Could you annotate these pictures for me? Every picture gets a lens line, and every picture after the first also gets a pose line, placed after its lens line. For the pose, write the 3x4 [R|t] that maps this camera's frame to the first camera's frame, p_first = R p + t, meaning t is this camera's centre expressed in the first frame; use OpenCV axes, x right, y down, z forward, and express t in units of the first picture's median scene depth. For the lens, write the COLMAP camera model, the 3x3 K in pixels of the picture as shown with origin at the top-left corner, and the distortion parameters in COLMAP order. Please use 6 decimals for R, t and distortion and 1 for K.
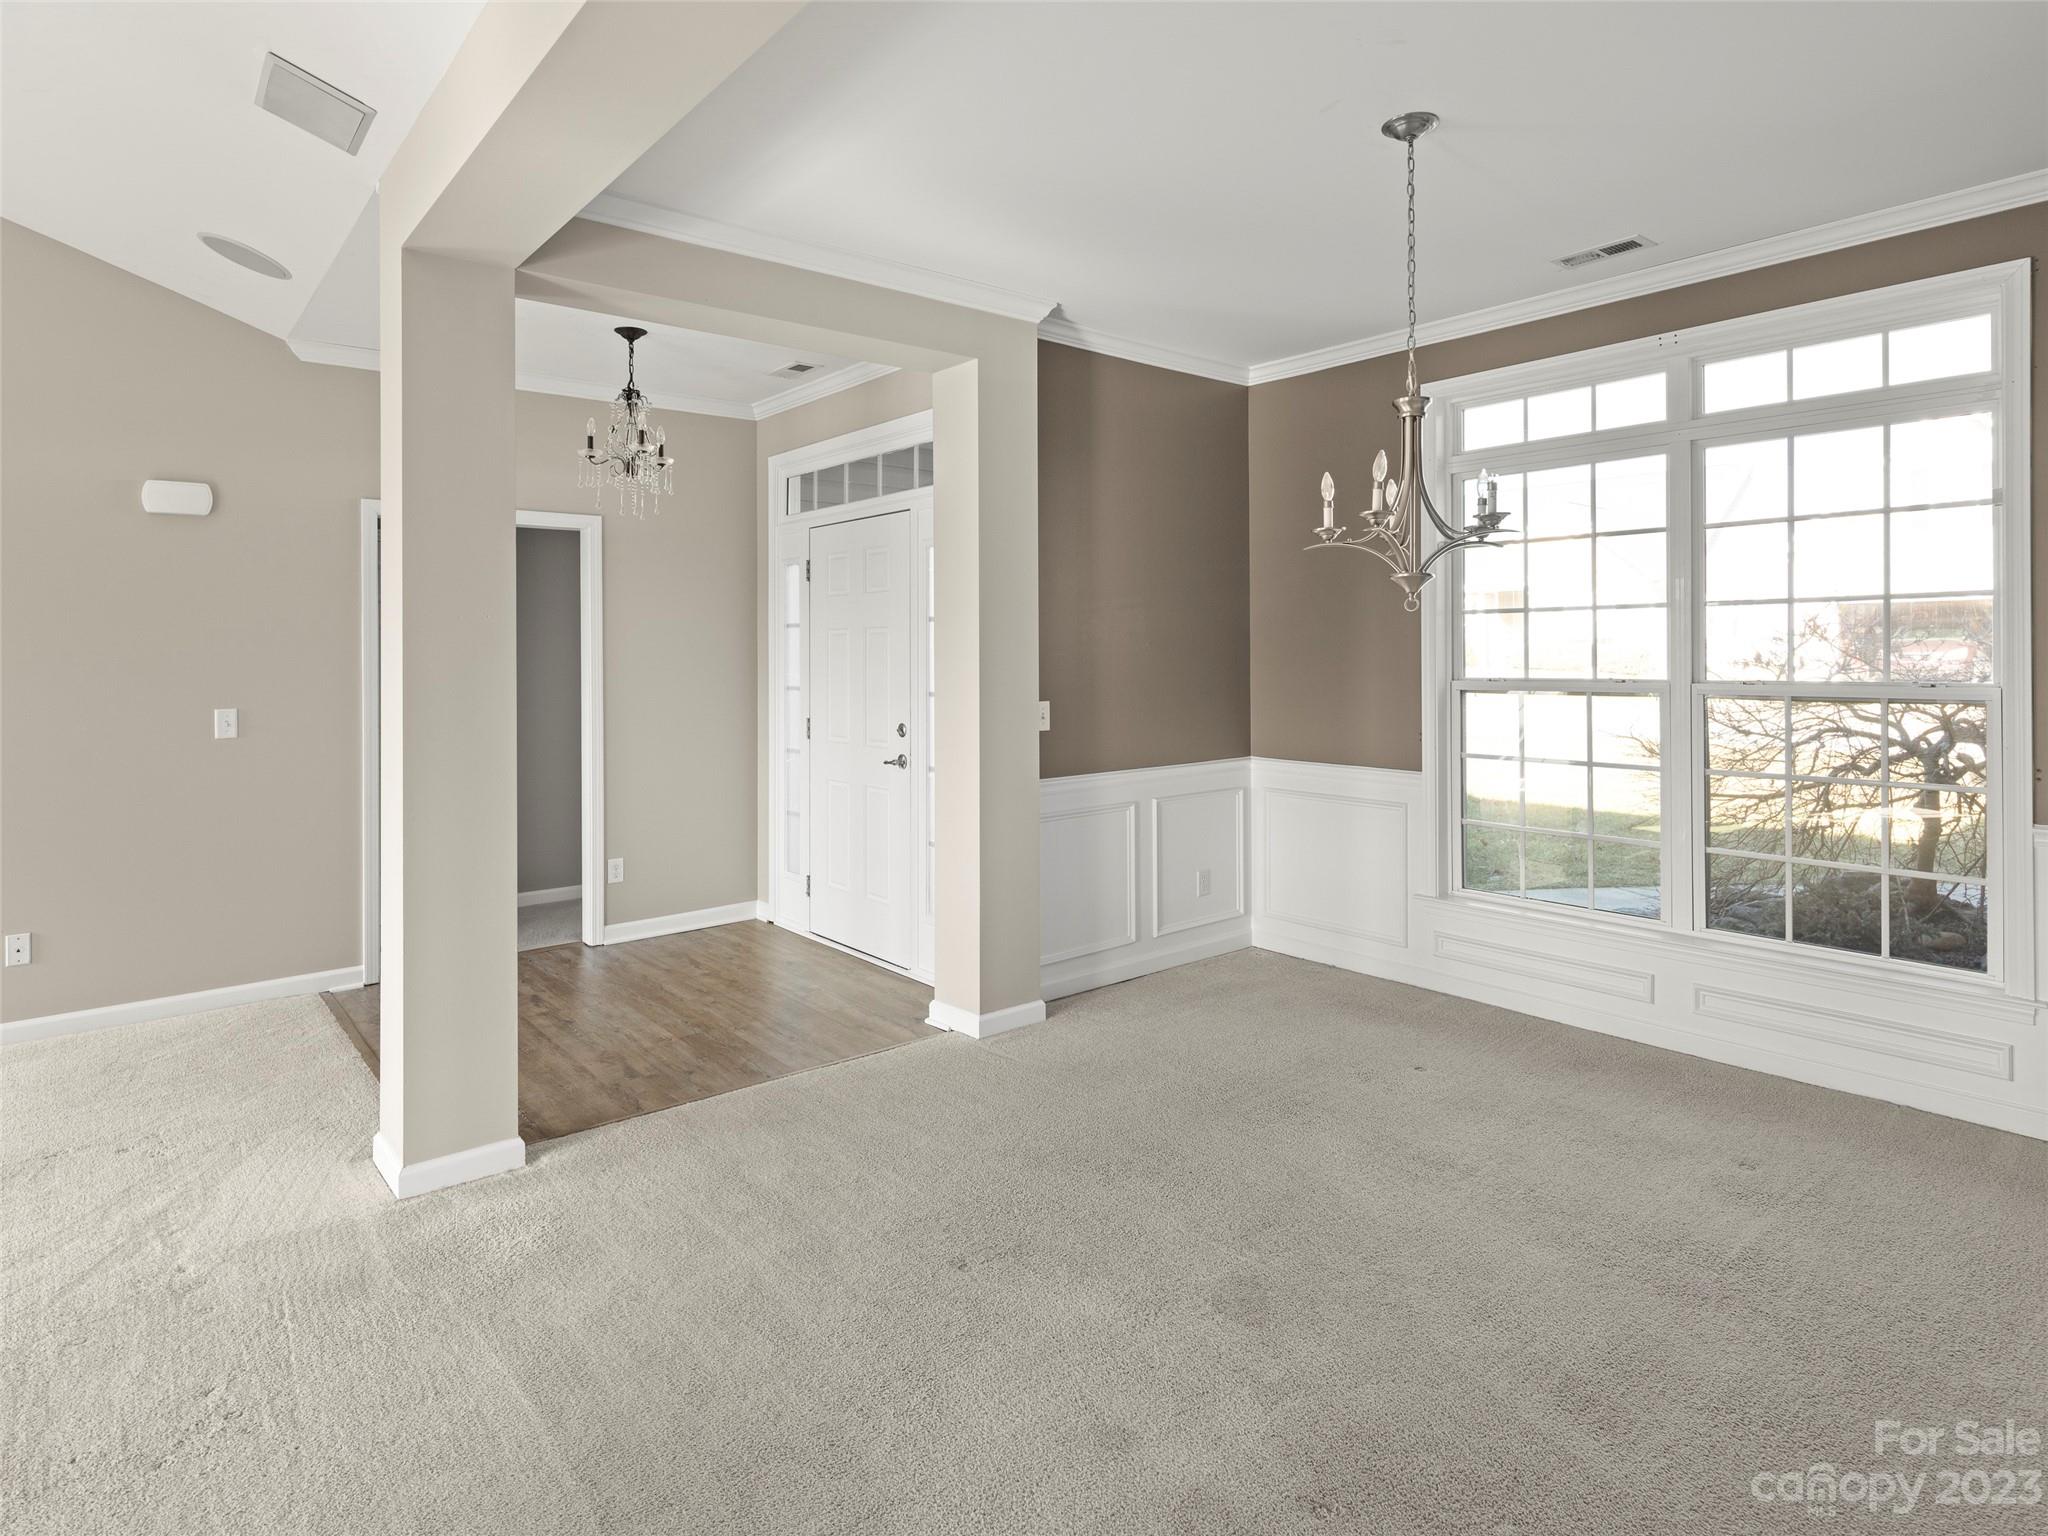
lens RADIAL K [[1130.2, 0, 1019.7], [0, 1130.2, 644.2], [0, 0, 1]] dist [0.005450, 0.001051]
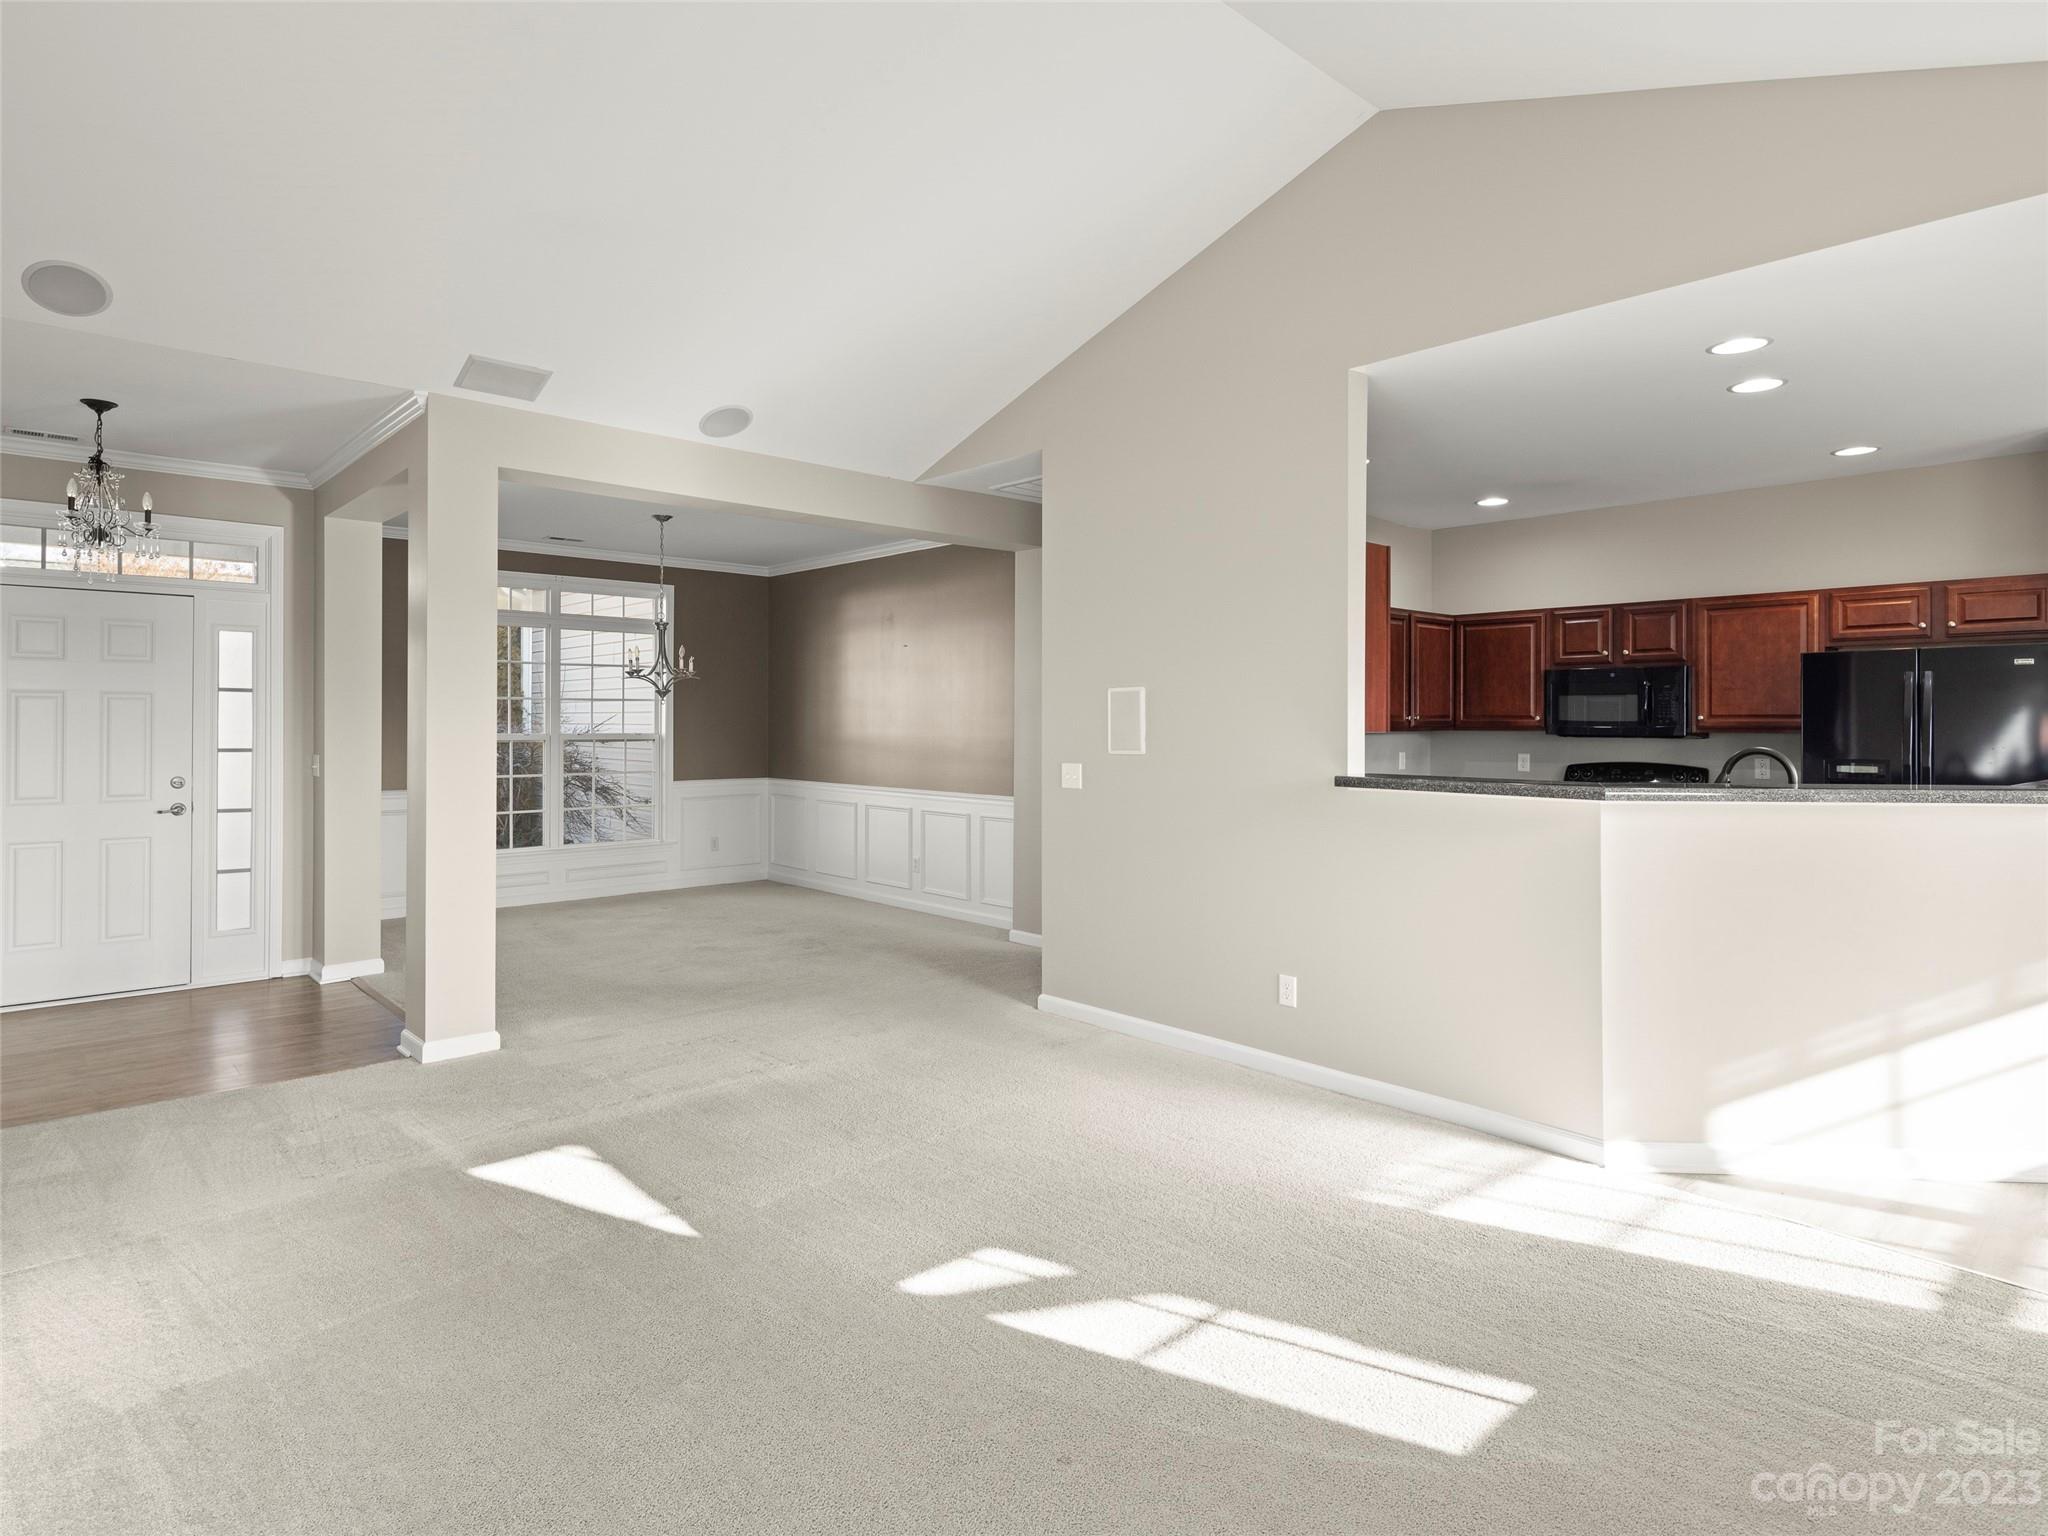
lens RADIAL K [[1124.5, 0, 950.3], [0, 1124.5, 719.0], [0, 0, 1]] dist [0.000261, -0.000622]
pose [[-0.017311, 0.009832, 0.999802, -1.384333], [-0.009204, 0.999908, -0.009992, 0.015088], [-0.999808, -0.009375, -0.017219, 0.238052]]
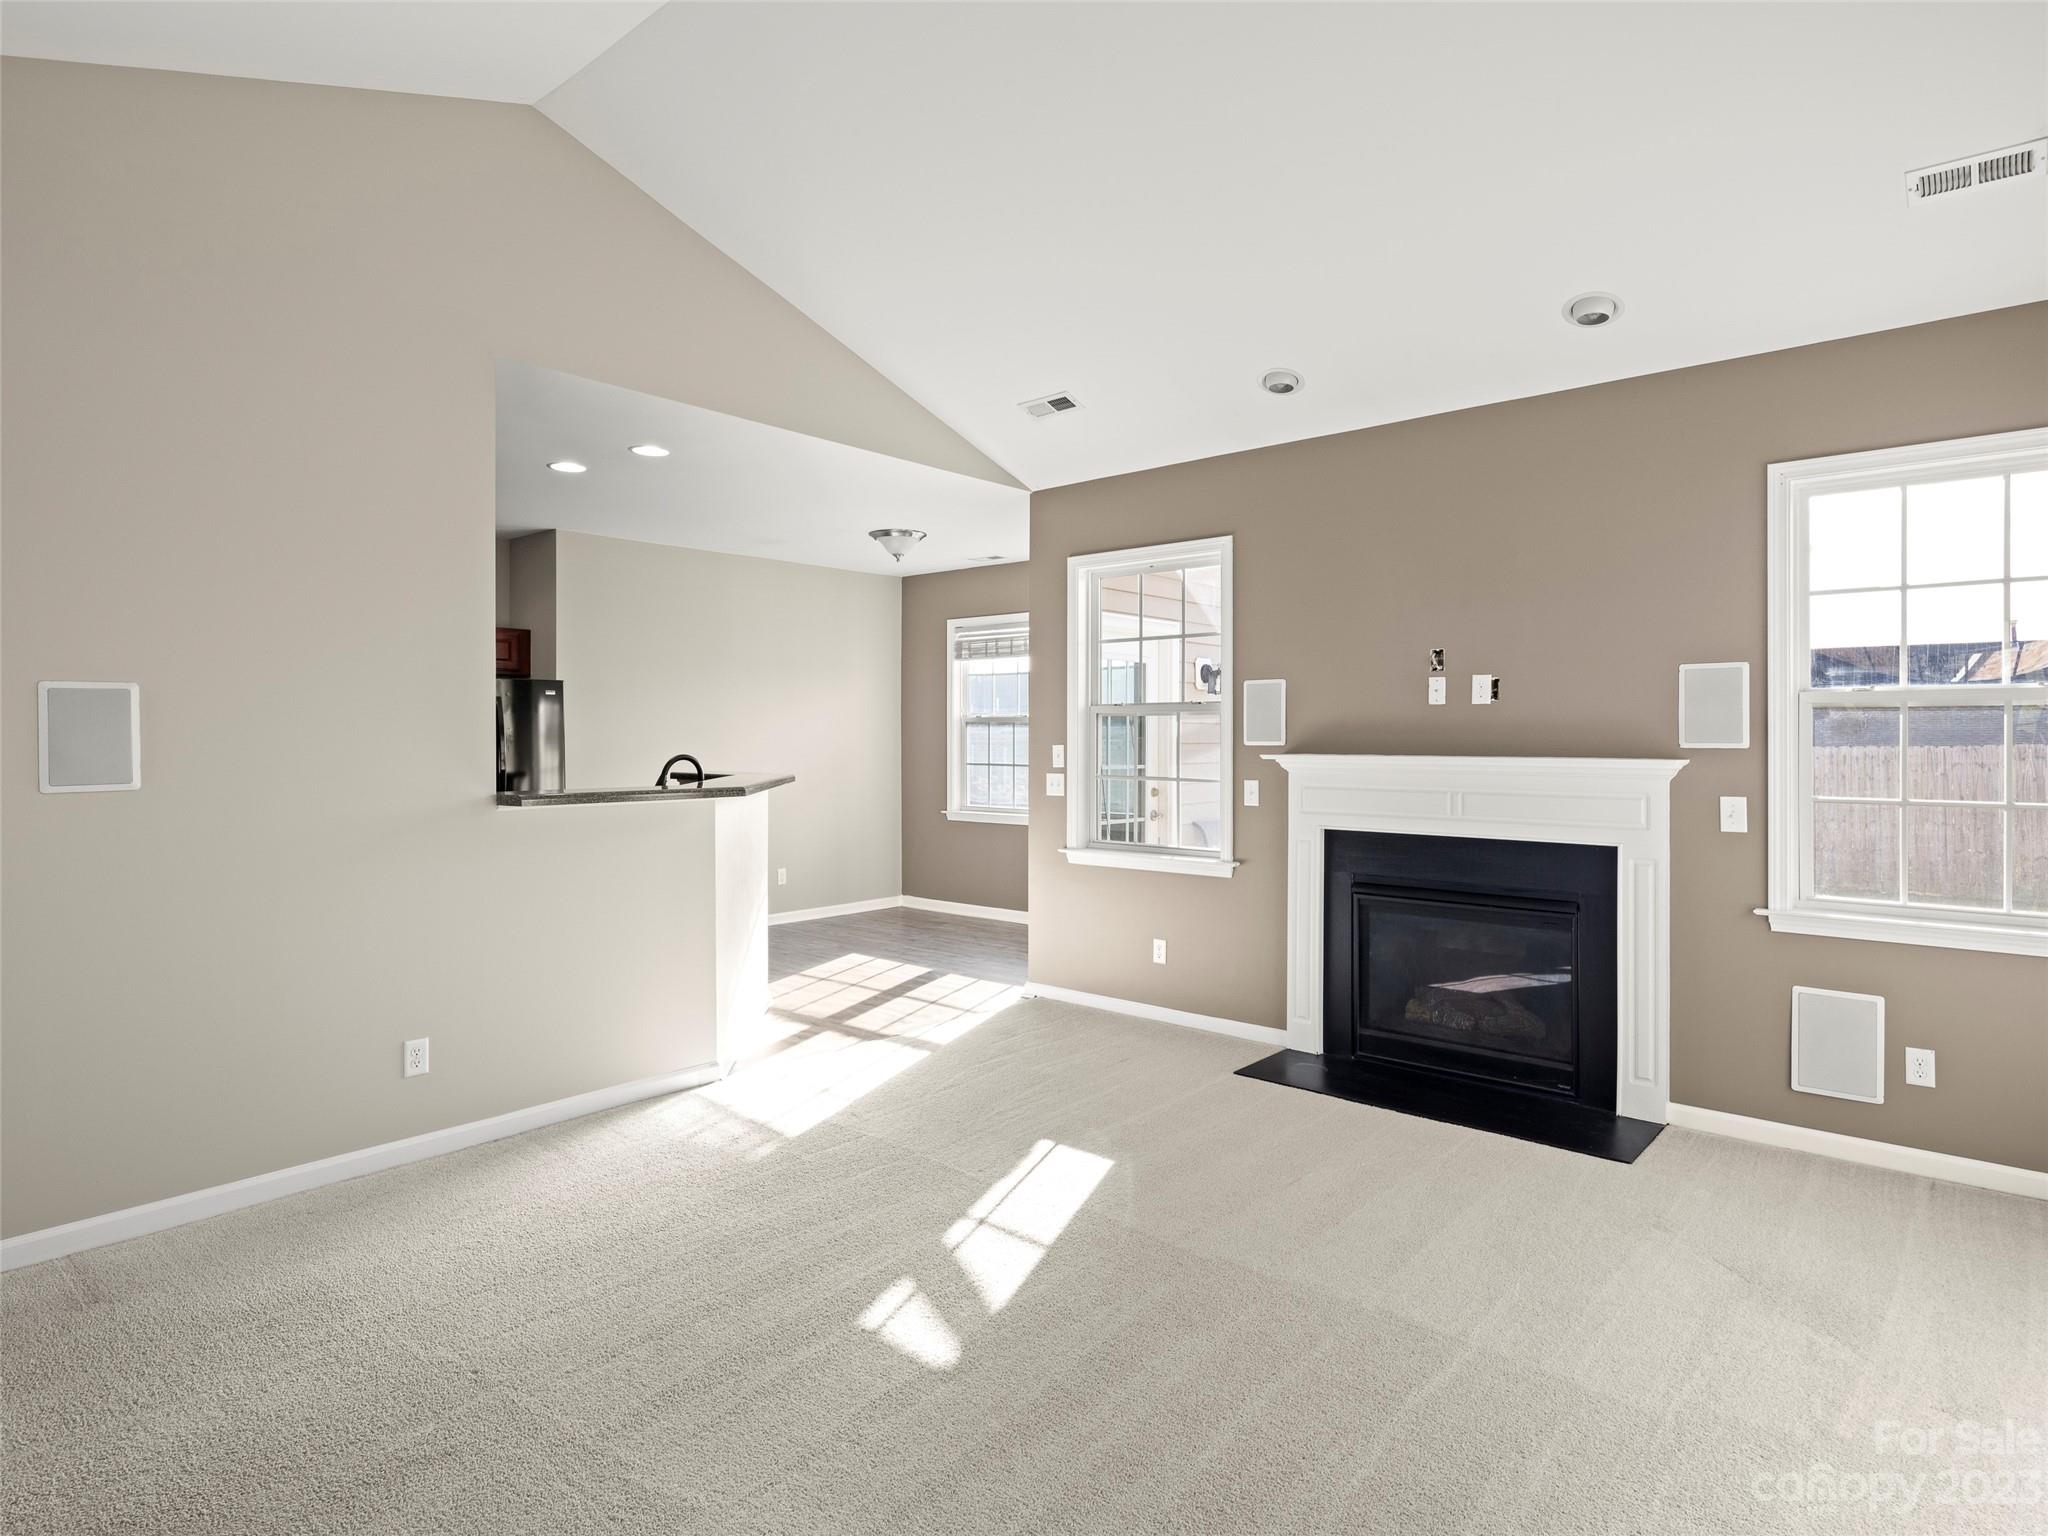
lens RADIAL K [[1109.0, 0, 1036.0], [0, 1109.0, 733.7], [0, 0, 1]] dist [-0.001864, 0.000137]
pose [[-0.984992, 0.004591, -0.172540, -0.731173], [0.005164, 0.999983, -0.002875, 0.007601], [0.172524, -0.003723, -0.984998, 0.788807]]
